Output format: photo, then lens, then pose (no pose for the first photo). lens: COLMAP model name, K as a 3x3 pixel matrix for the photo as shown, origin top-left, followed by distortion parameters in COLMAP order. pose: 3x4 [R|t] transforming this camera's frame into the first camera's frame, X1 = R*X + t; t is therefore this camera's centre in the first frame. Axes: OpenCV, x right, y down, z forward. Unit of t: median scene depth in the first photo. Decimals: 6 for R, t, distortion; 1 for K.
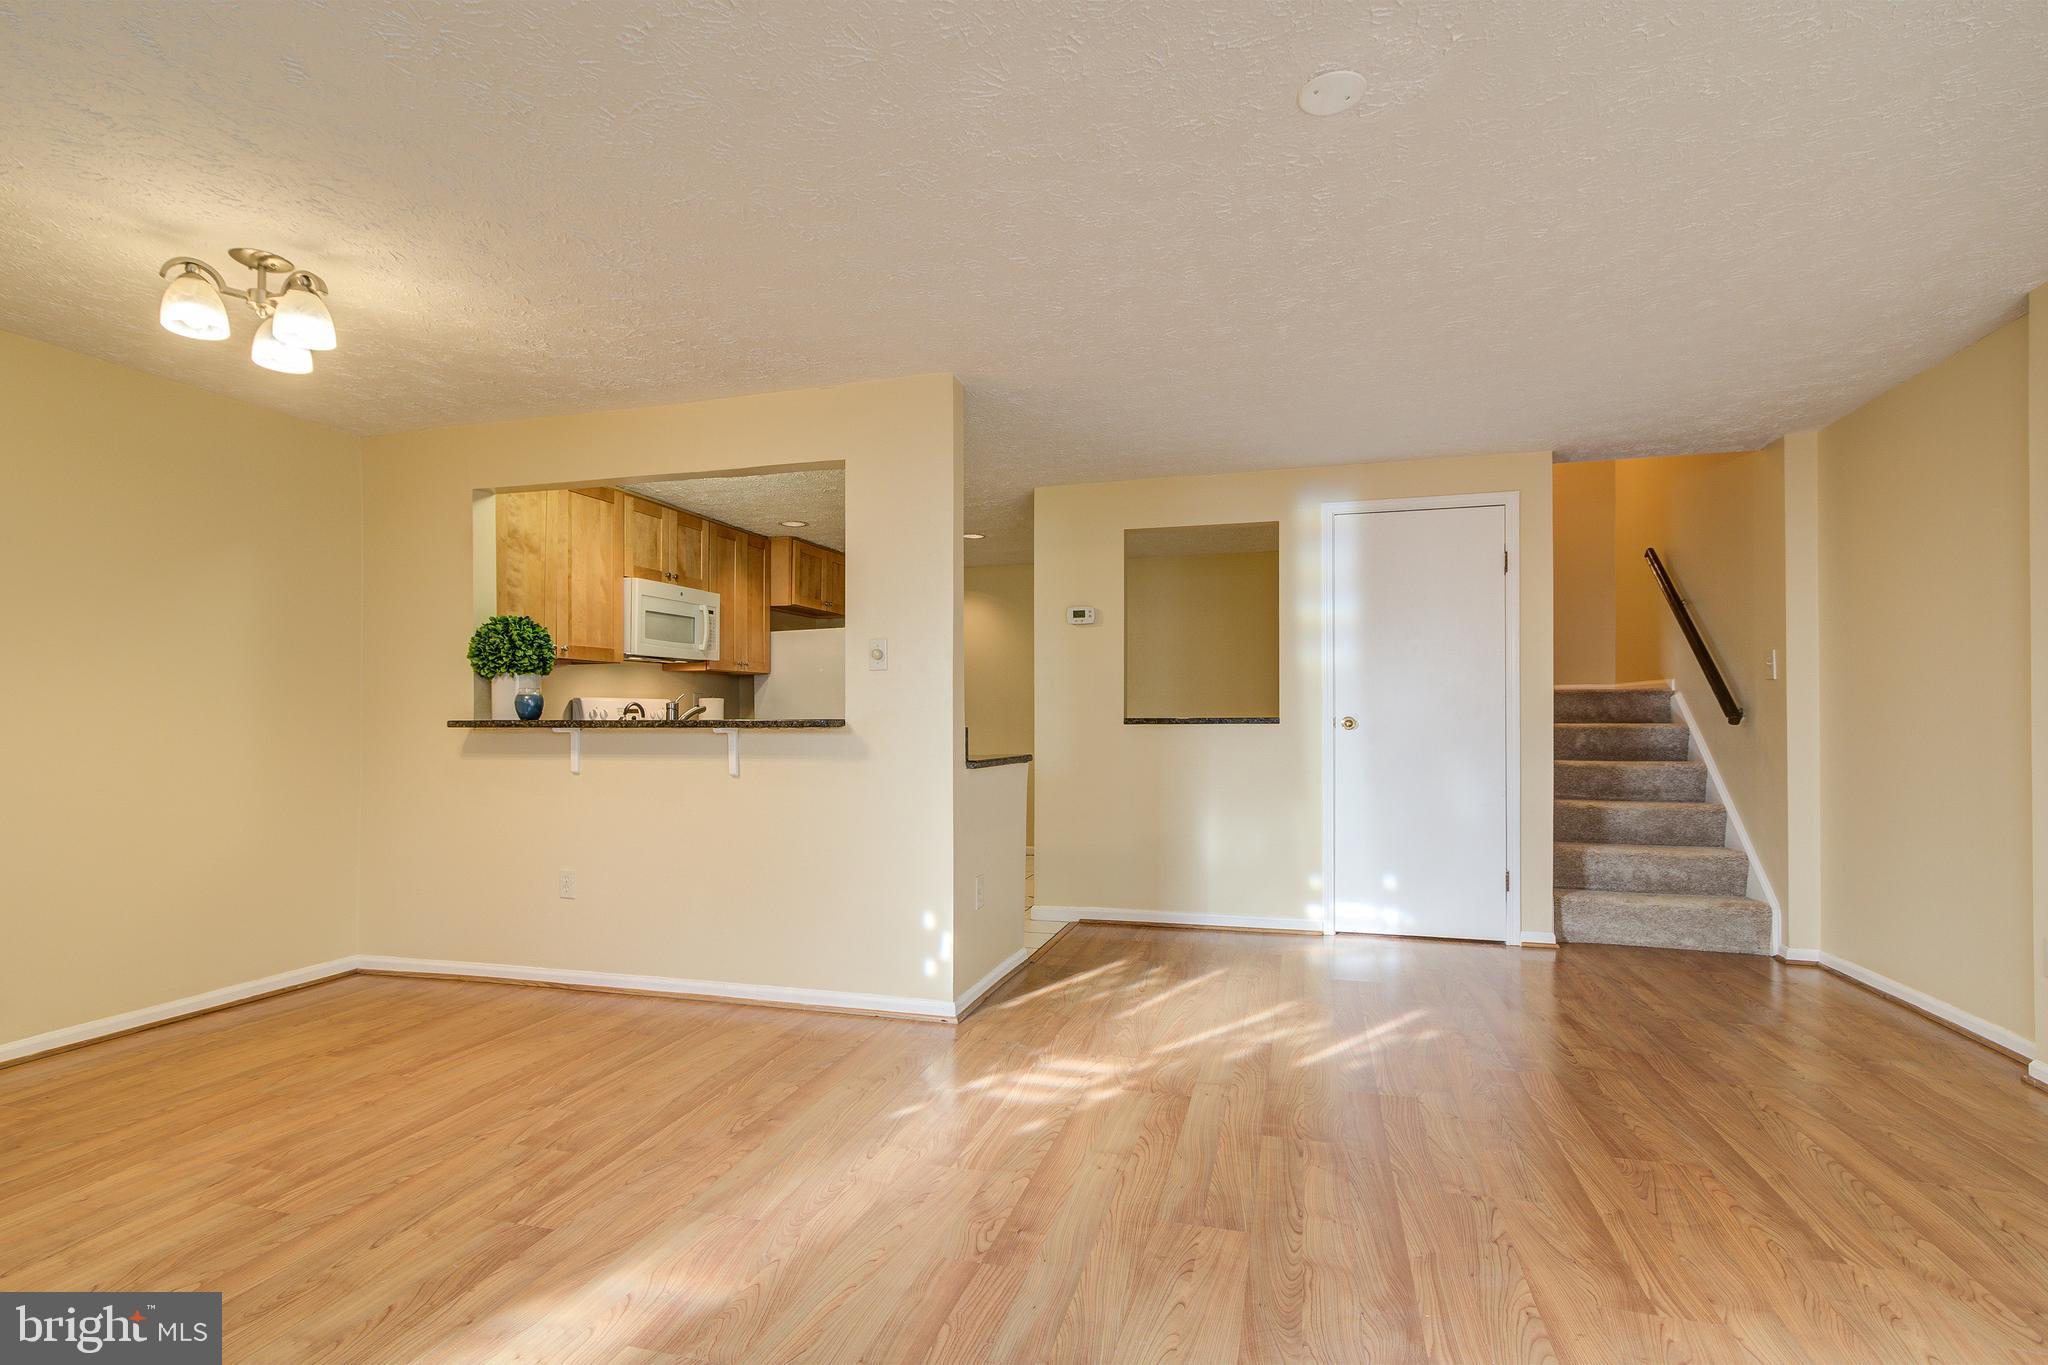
lens RADIAL K [[976.9, 0, 1031.9], [0, 976.9, 697.0], [0, 0, 1]] dist [0.000947, 0.002778]
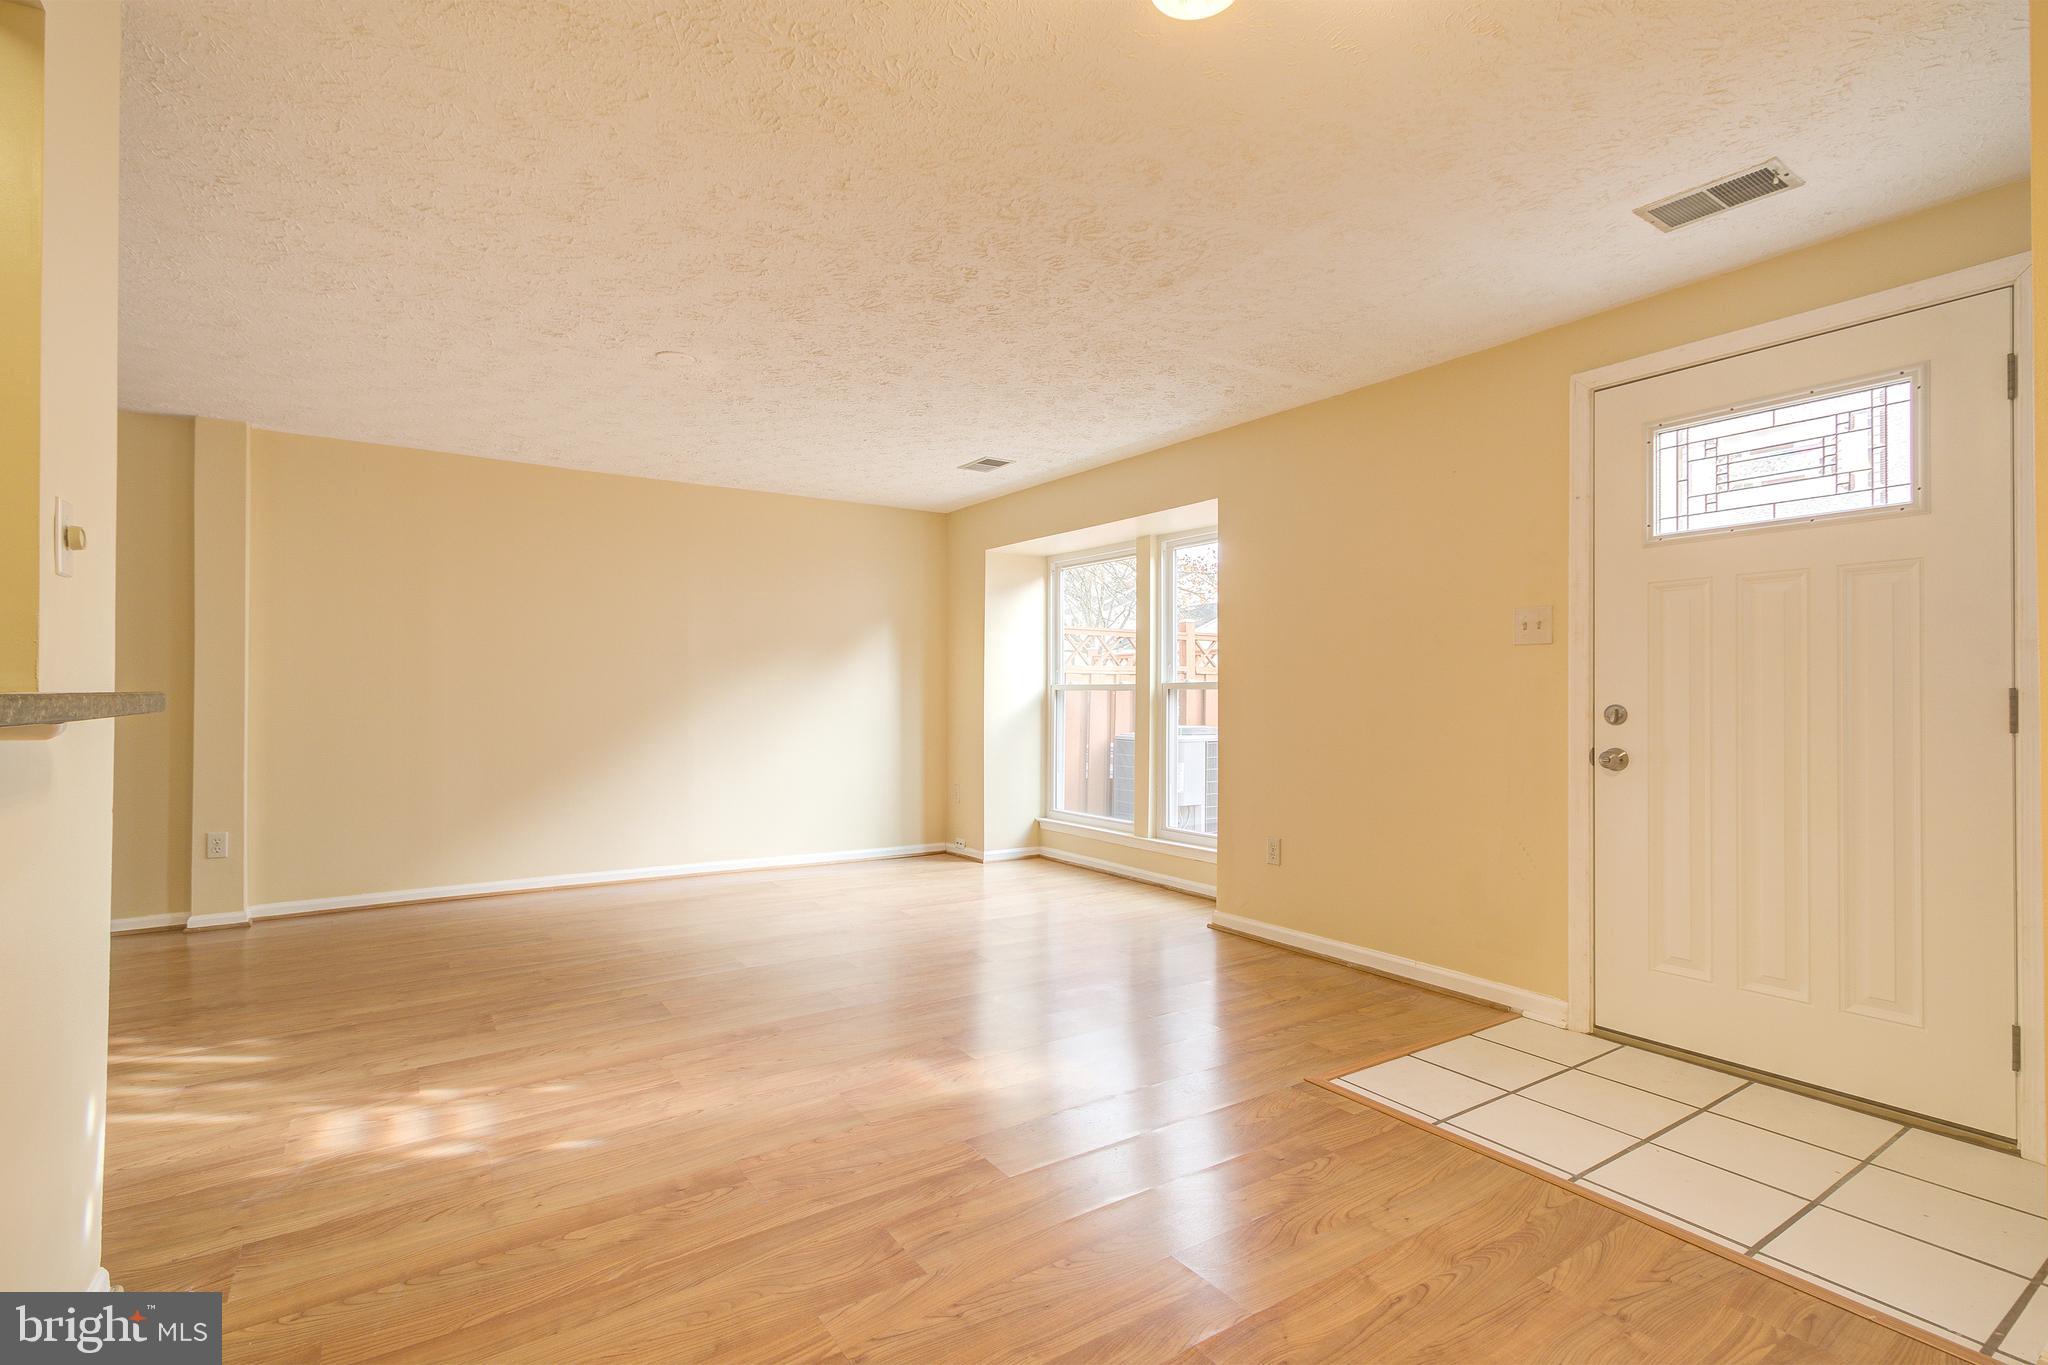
lens RADIAL K [[976.9, 0, 1035.6], [0, 976.9, 695.9], [0, 0, 1]] dist [0.000947, 0.002778]
pose [[-0.768782, 0.000294, 0.639511, -0.670321], [-0.008256, 0.999912, -0.010385, 0.026977], [-0.639458, -0.013263, -0.768712, 0.962243]]
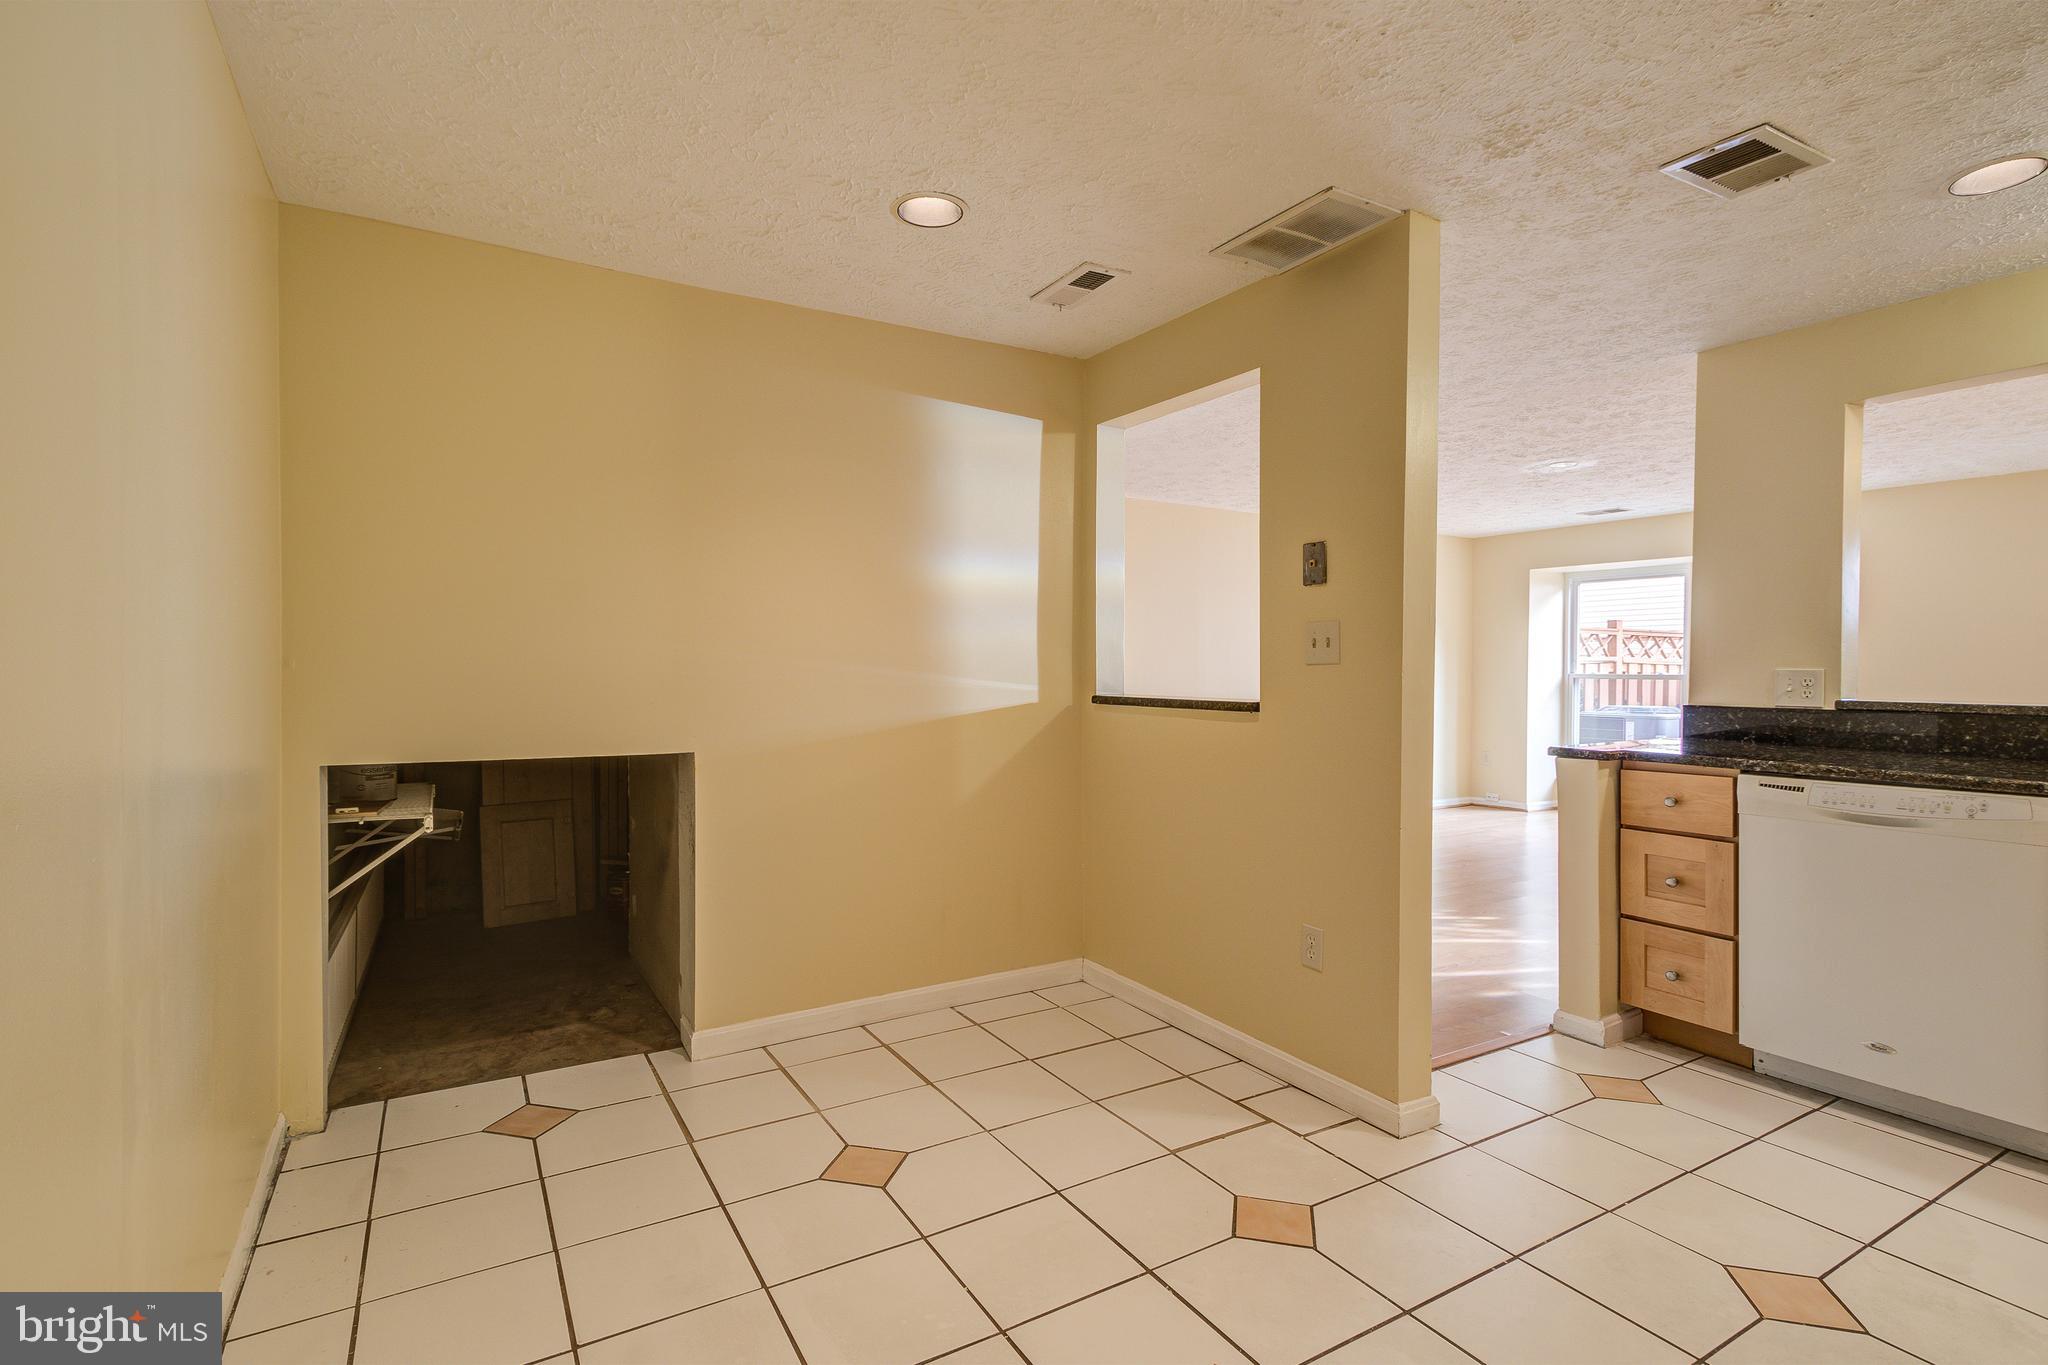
lens RADIAL K [[976.9, 0, 1025.0], [0, 976.9, 677.8], [0, 0, 1]] dist [0.000947, 0.002778]
pose [[-0.727802, -0.013633, 0.685651, -0.223919], [-0.016616, 0.999859, 0.002243, 0.014278], [-0.685586, -0.009760, -0.727927, 1.984642]]
